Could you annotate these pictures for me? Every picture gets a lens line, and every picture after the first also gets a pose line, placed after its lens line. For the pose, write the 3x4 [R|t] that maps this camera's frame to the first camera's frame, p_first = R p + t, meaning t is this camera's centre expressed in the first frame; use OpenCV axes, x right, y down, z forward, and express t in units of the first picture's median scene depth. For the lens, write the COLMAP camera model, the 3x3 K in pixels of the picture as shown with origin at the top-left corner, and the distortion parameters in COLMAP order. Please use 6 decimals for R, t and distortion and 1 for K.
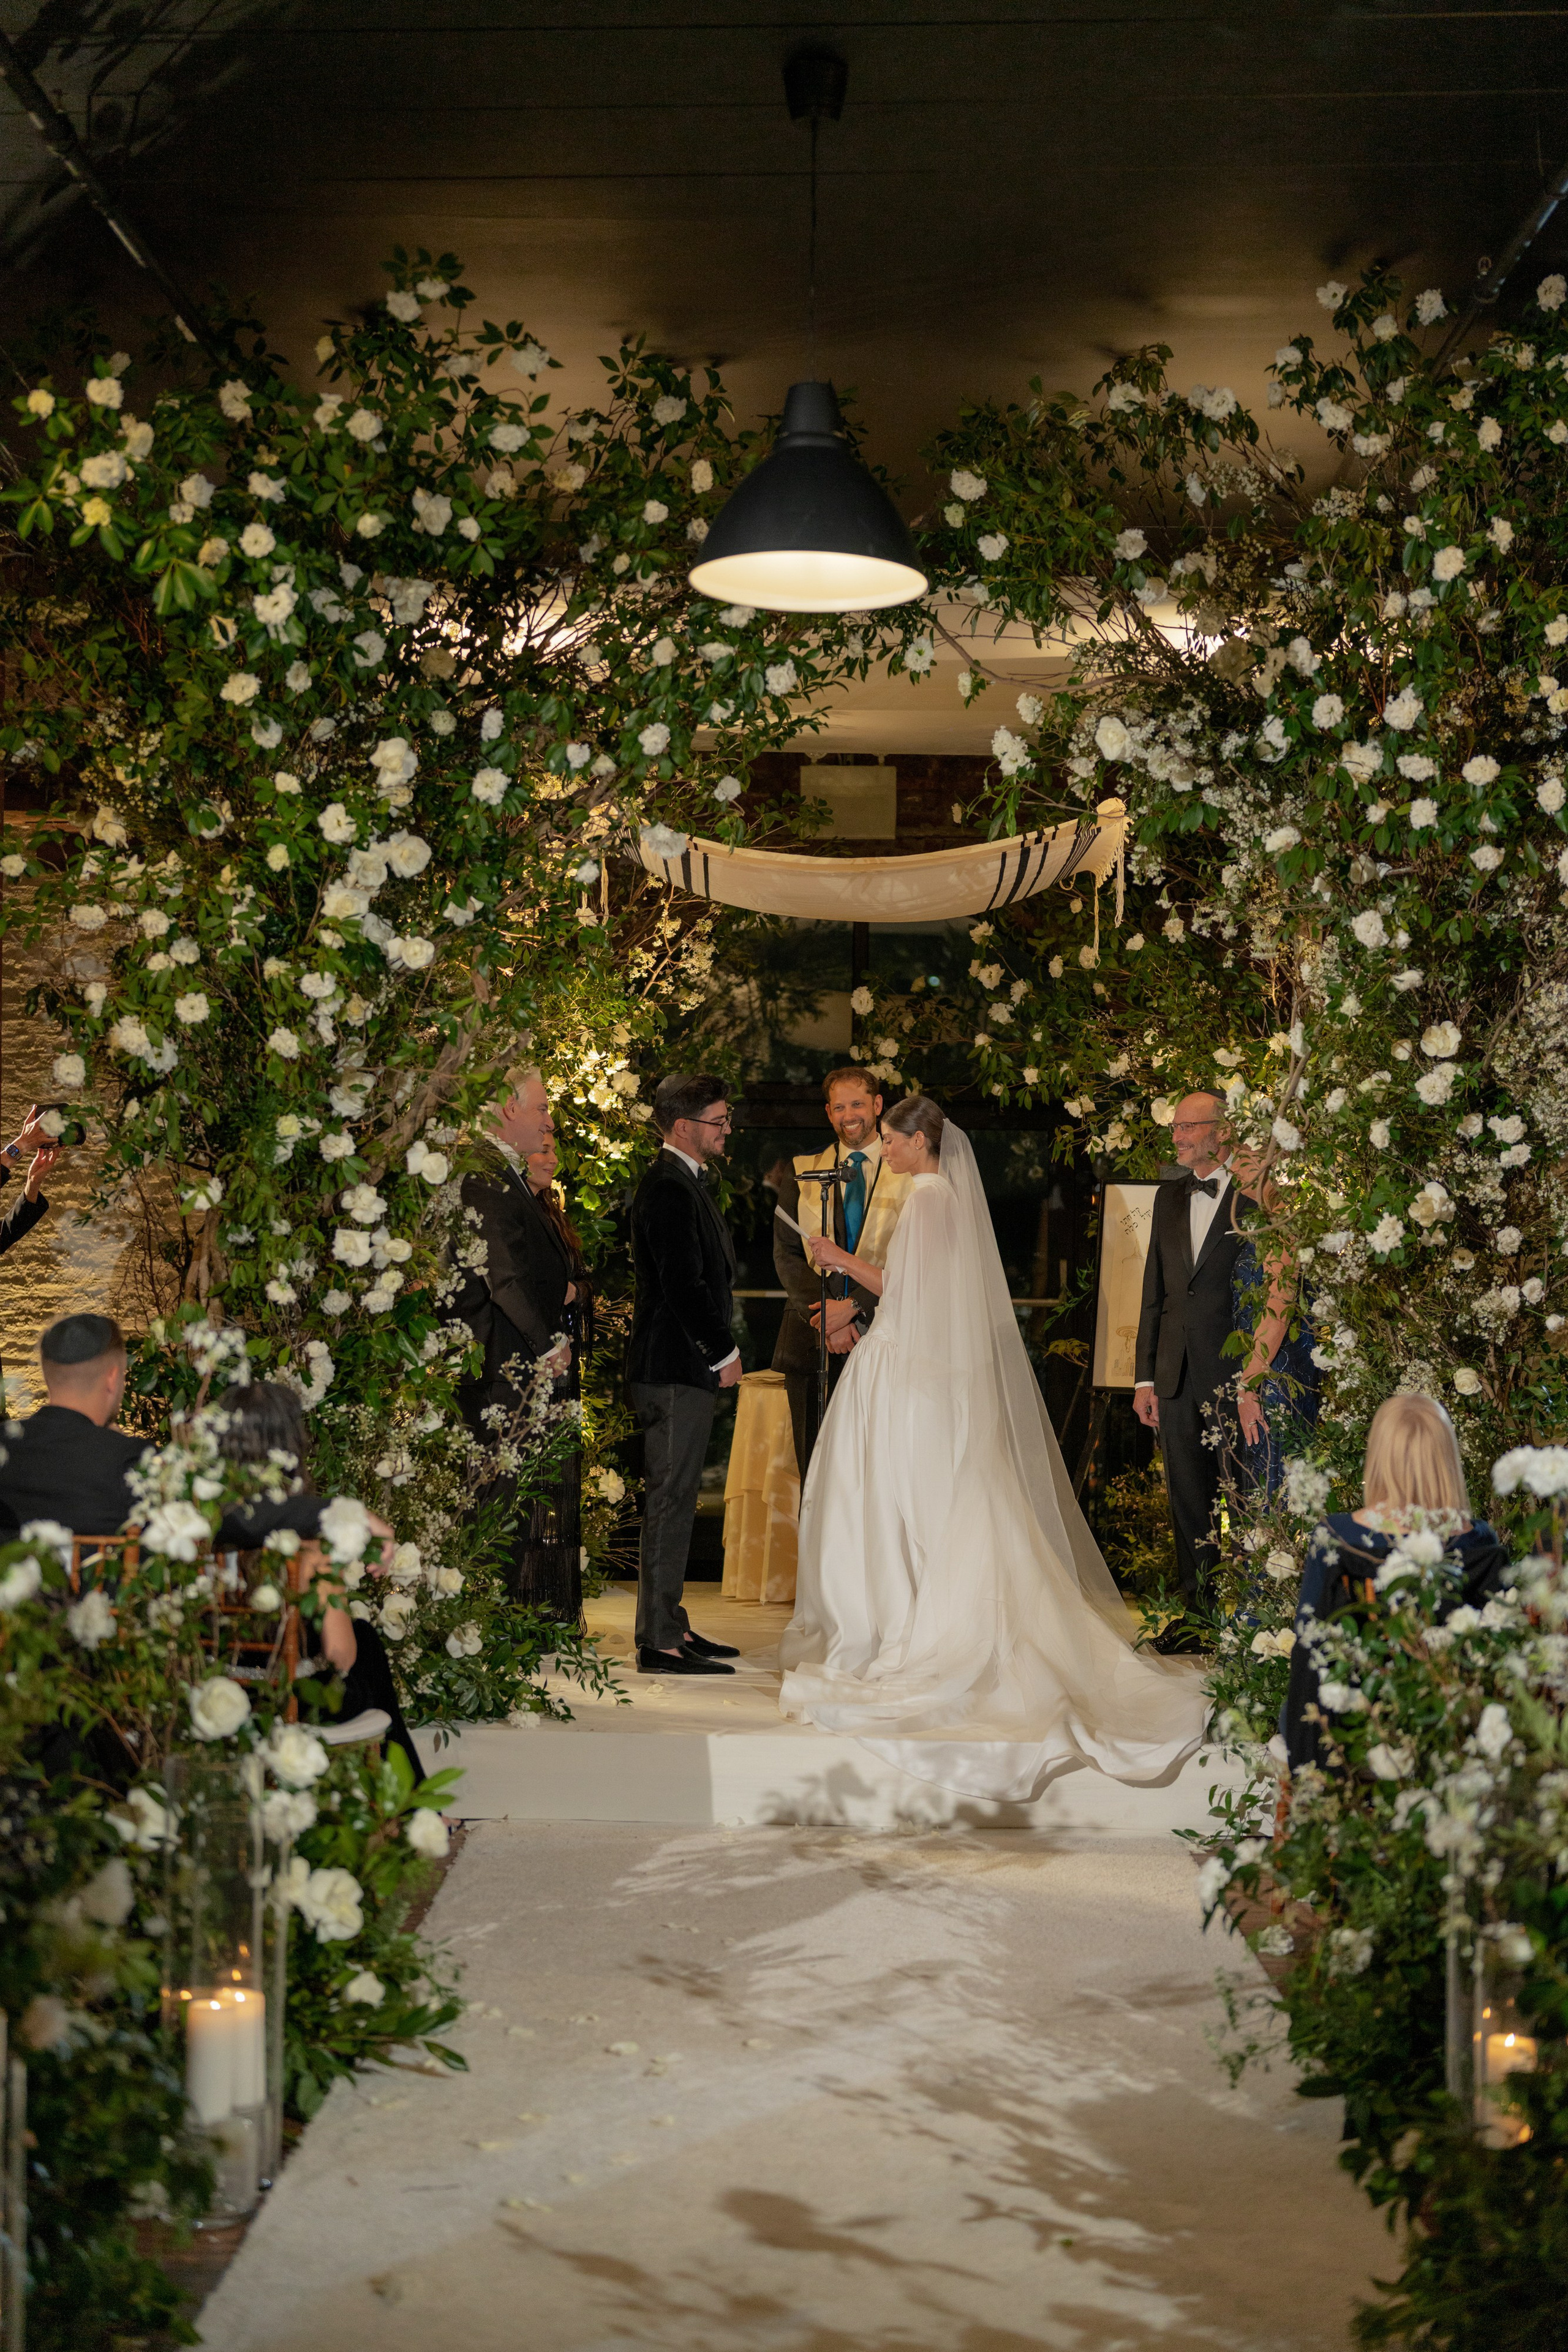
lens RADIAL K [[3302.4, 0, 847.2], [0, 3302.4, 1248.0], [0, 0, 1]] dist [0.002189, 0.034751]
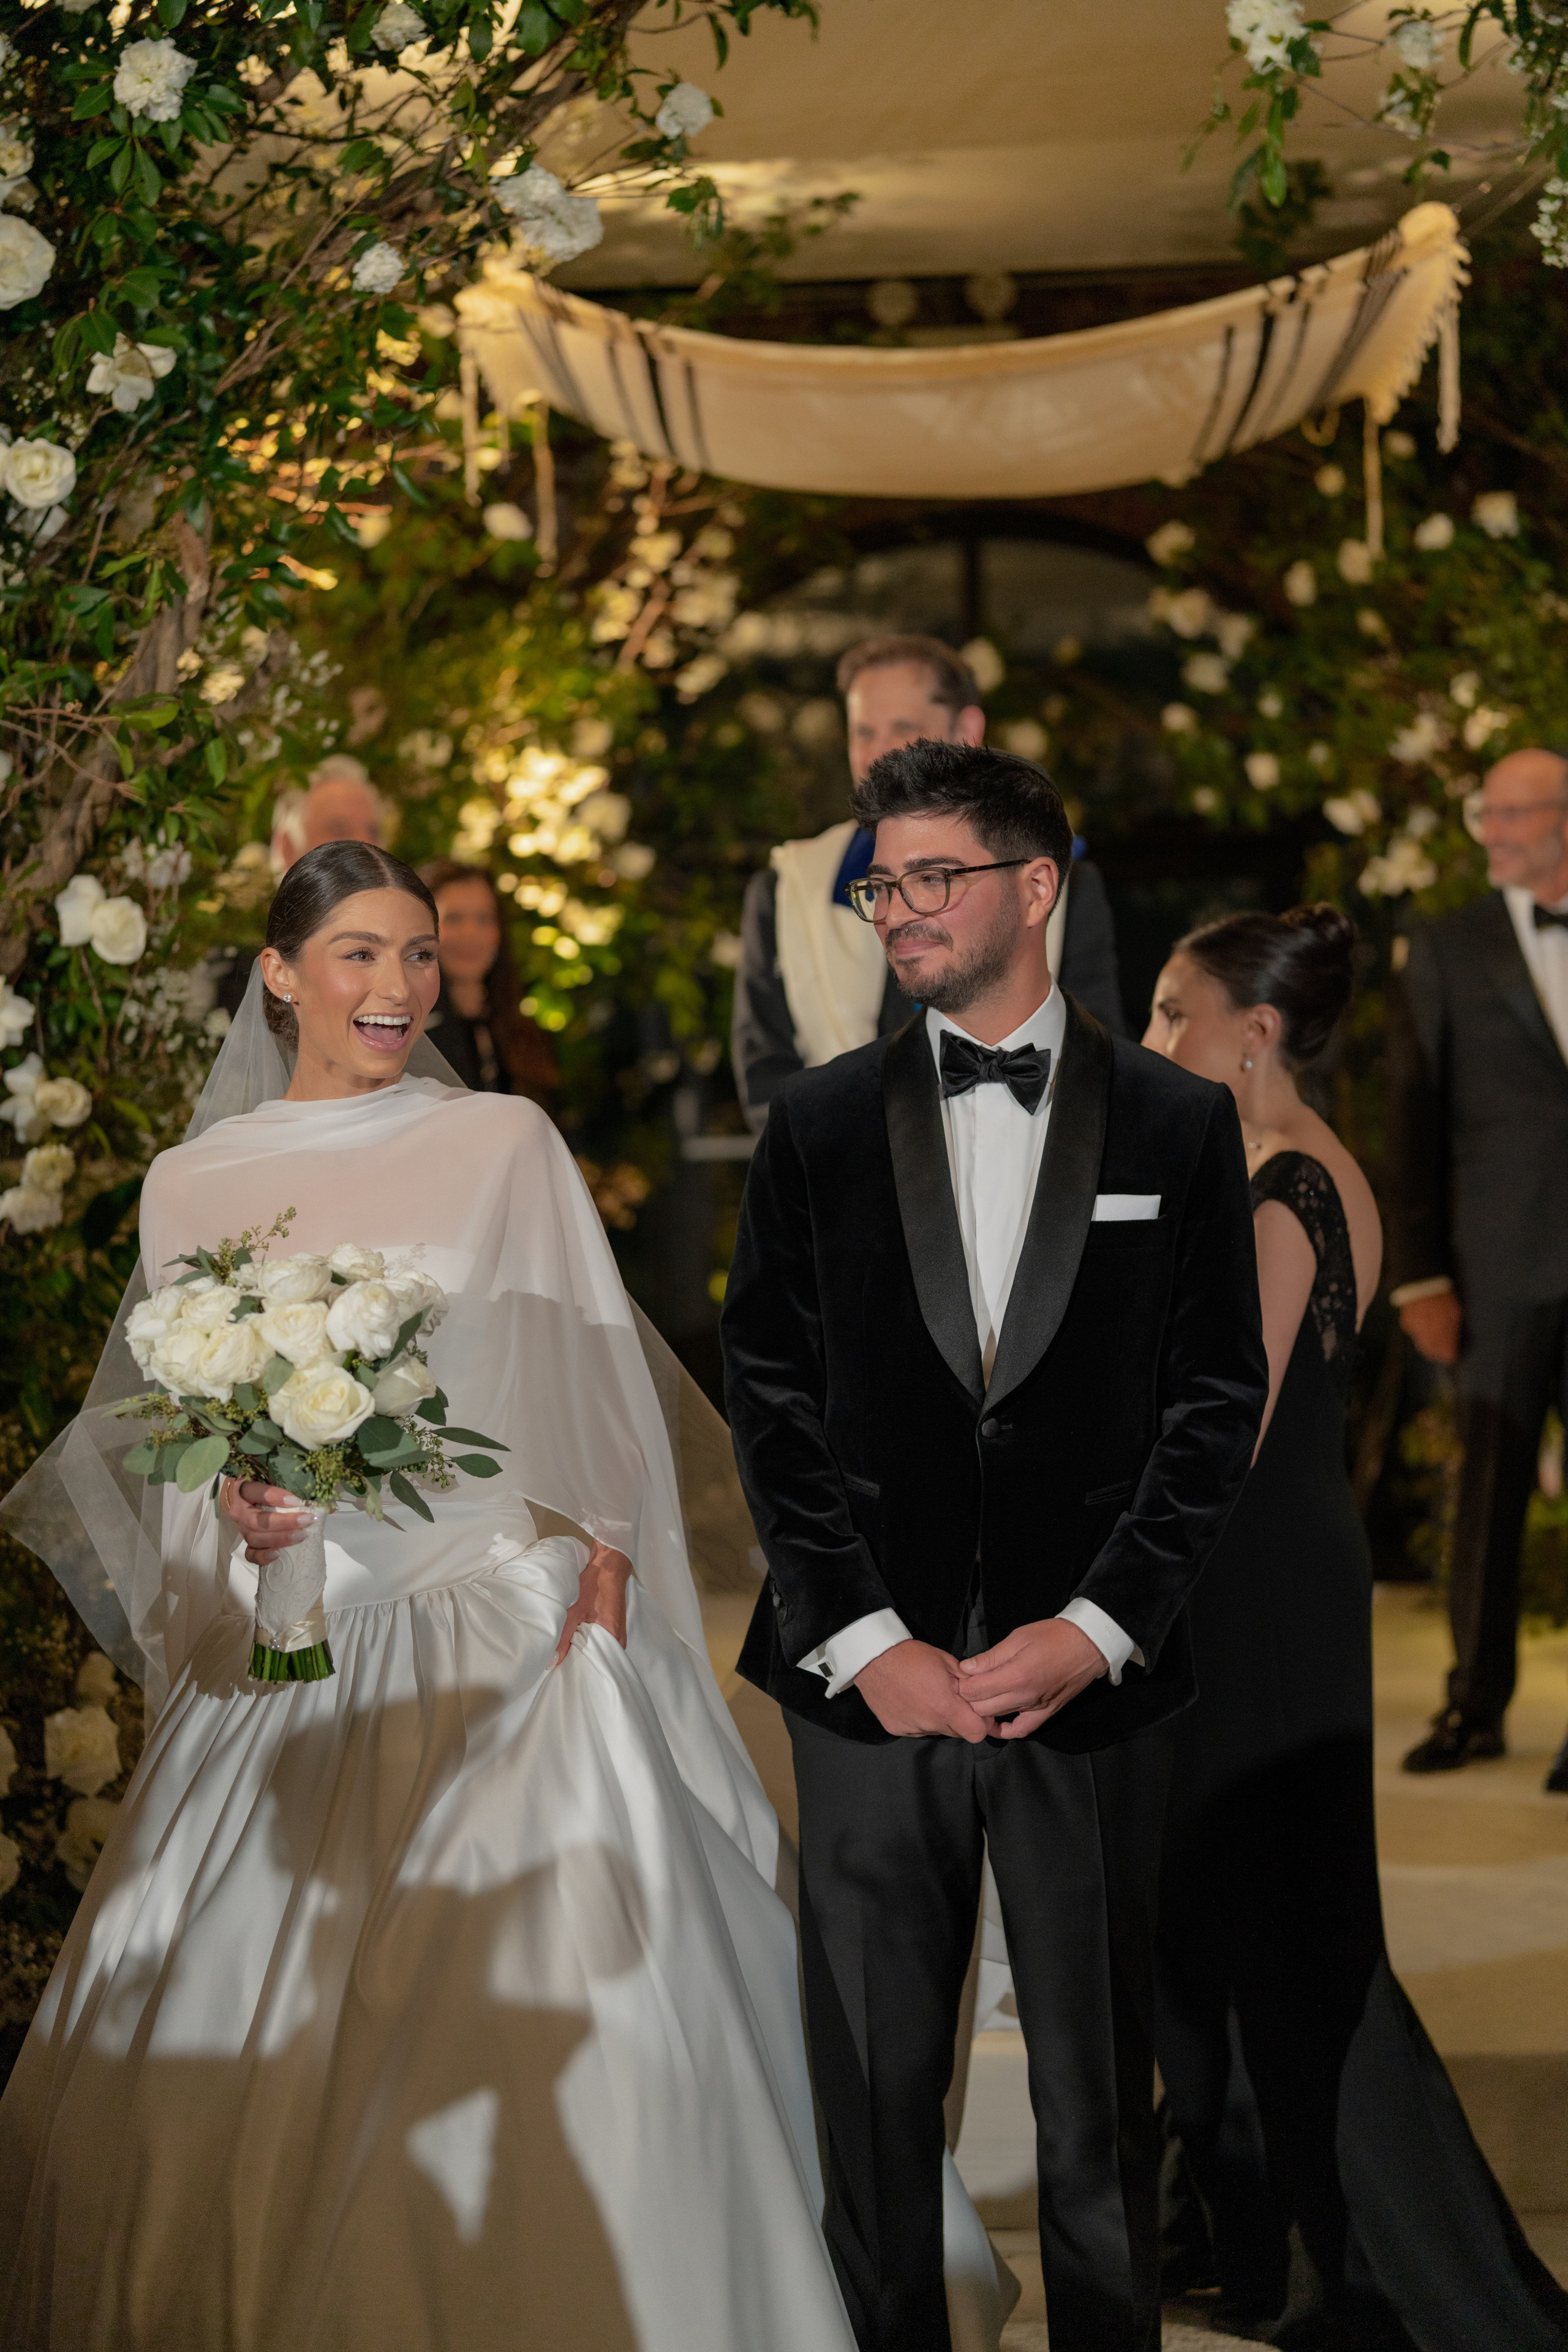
lens RADIAL K [[3288.6, 0, 776.7], [0, 3288.6, 1179.5], [0, 0, 1]] dist [0.002687, 0.029569]
pose [[0.997231, -0.043249, -0.060492, -0.000479], [0.044955, 0.998620, 0.027133, 0.002761], [0.059235, -0.029778, 0.997800, 0.394344]]
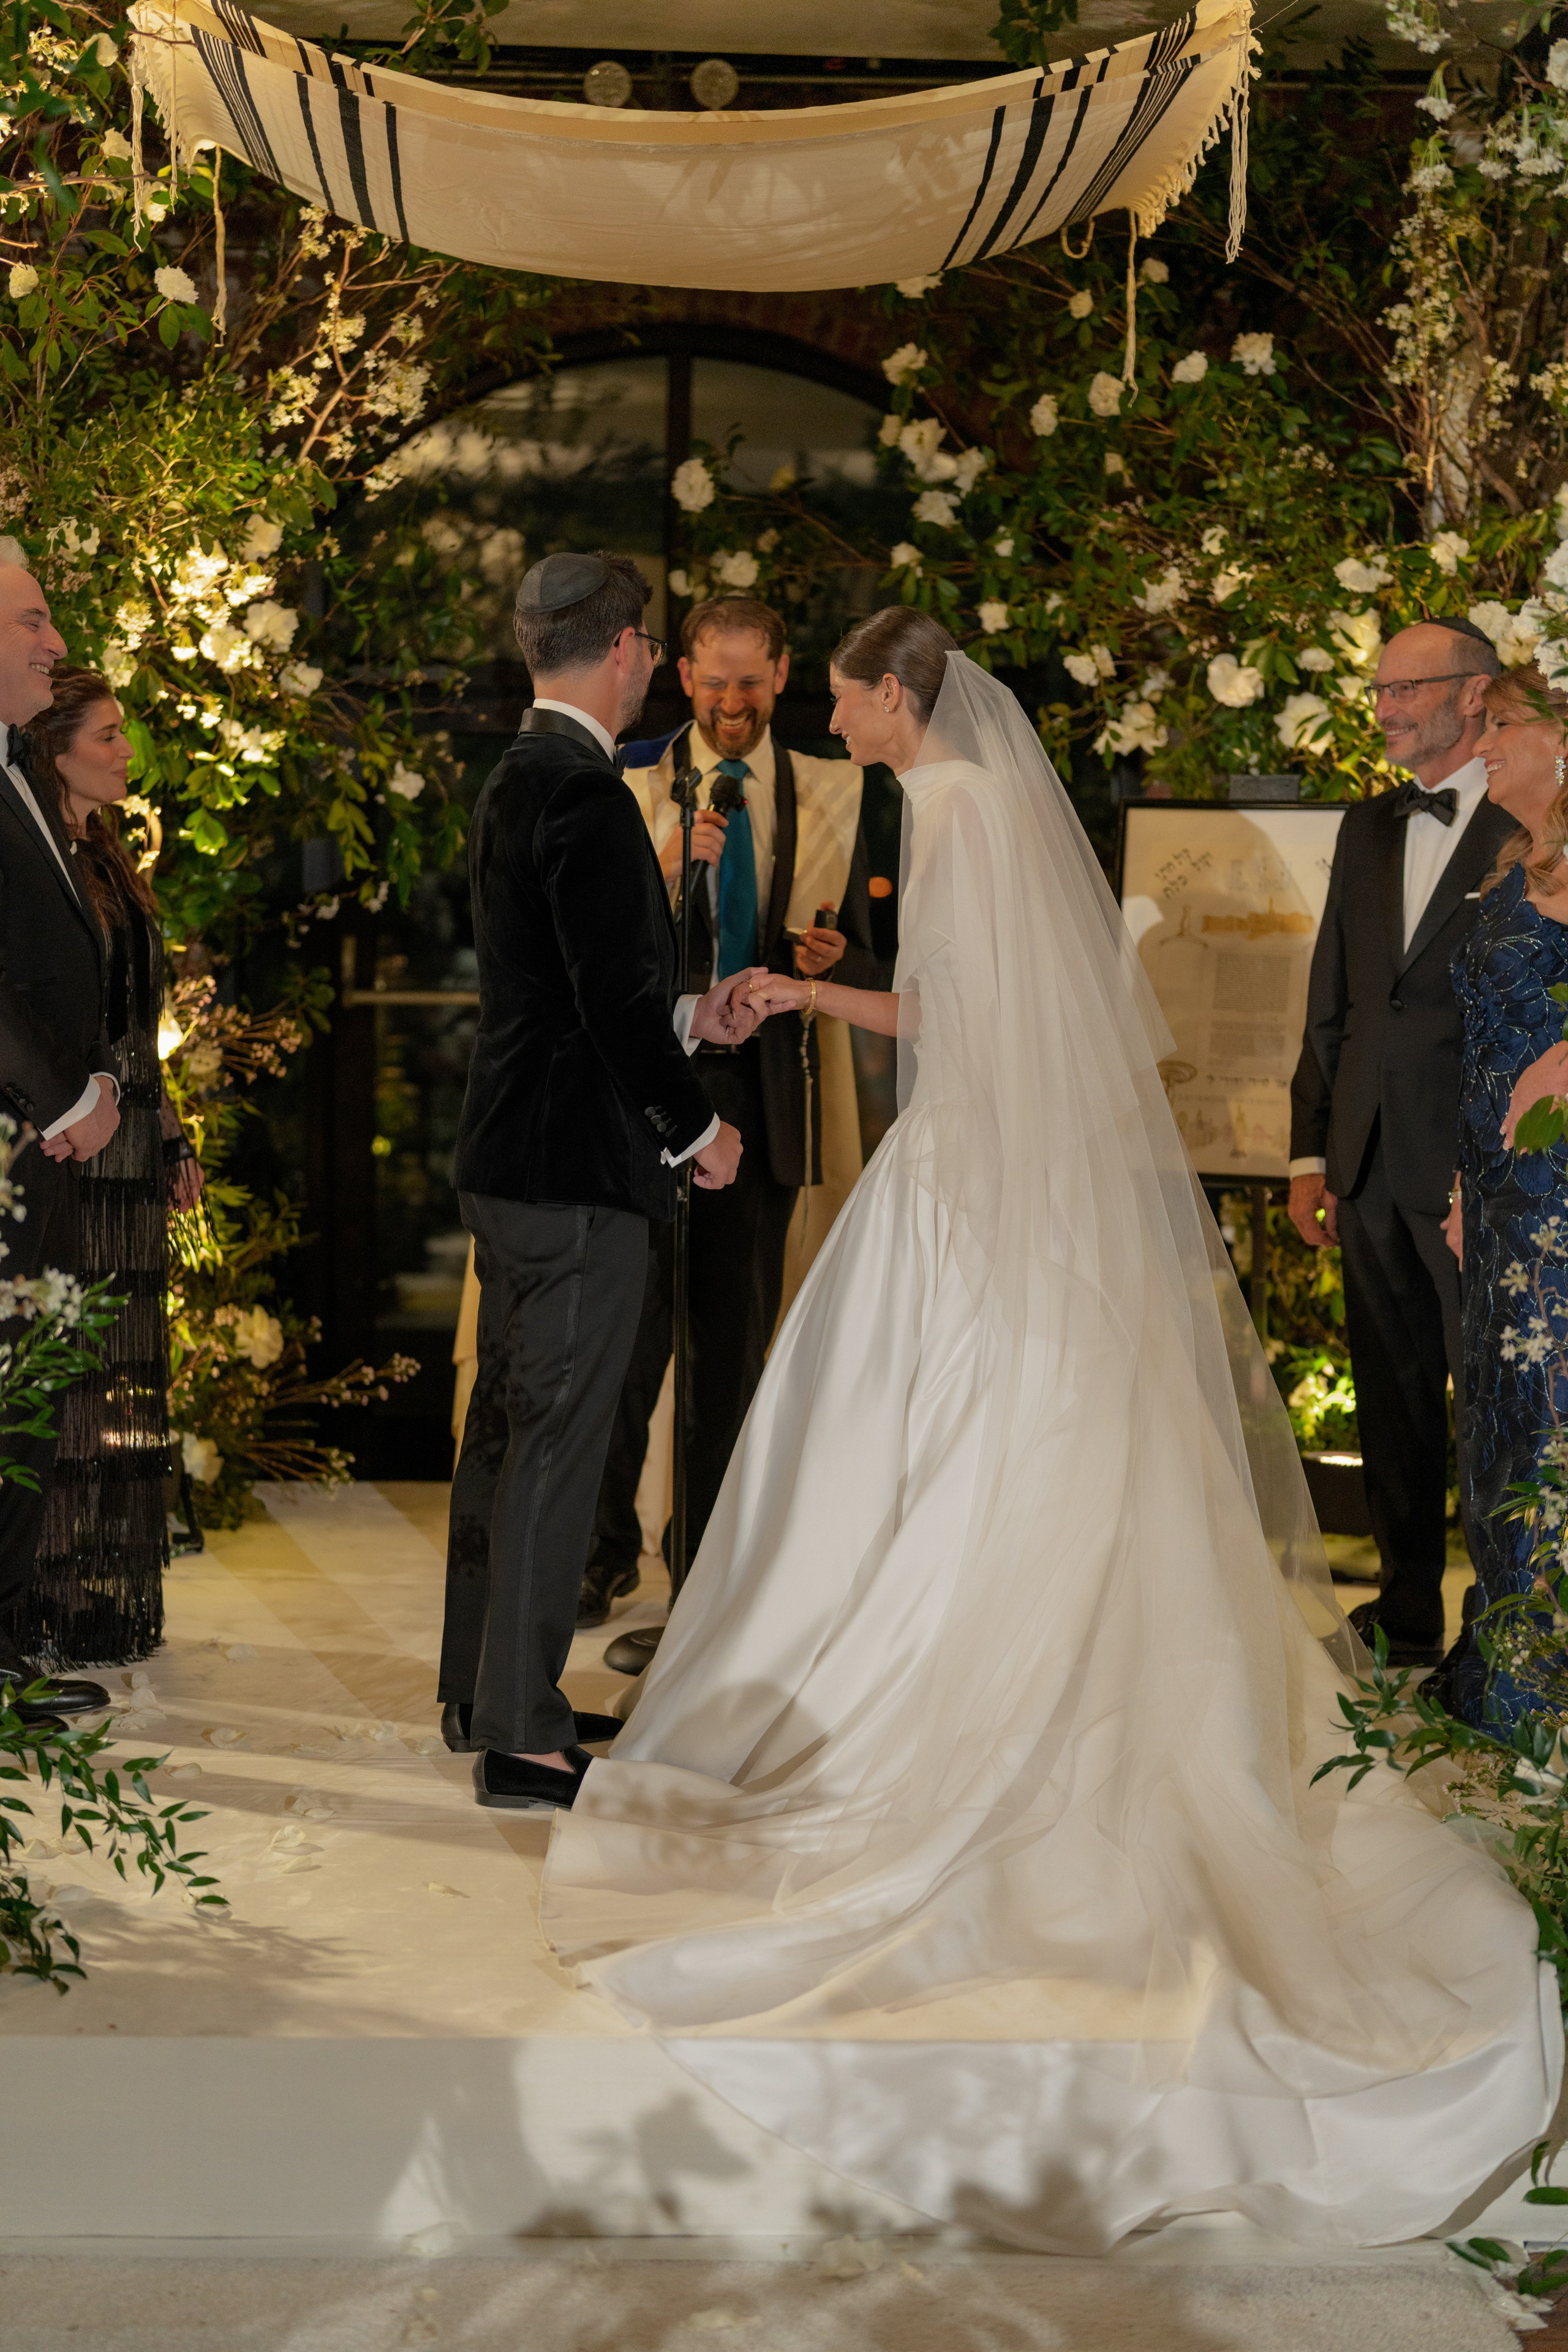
lens RADIAL K [[3281.5, 0, 782.5], [0, 3281.5, 1192.3], [0, 0, 1]] dist [0.002474, -0.004308]
pose [[0.998888, -0.003065, 0.047040, -0.007284], [-0.000570, 0.997027, 0.077056, 0.002815], [-0.047136, -0.076997, 0.995916, 0.443486]]
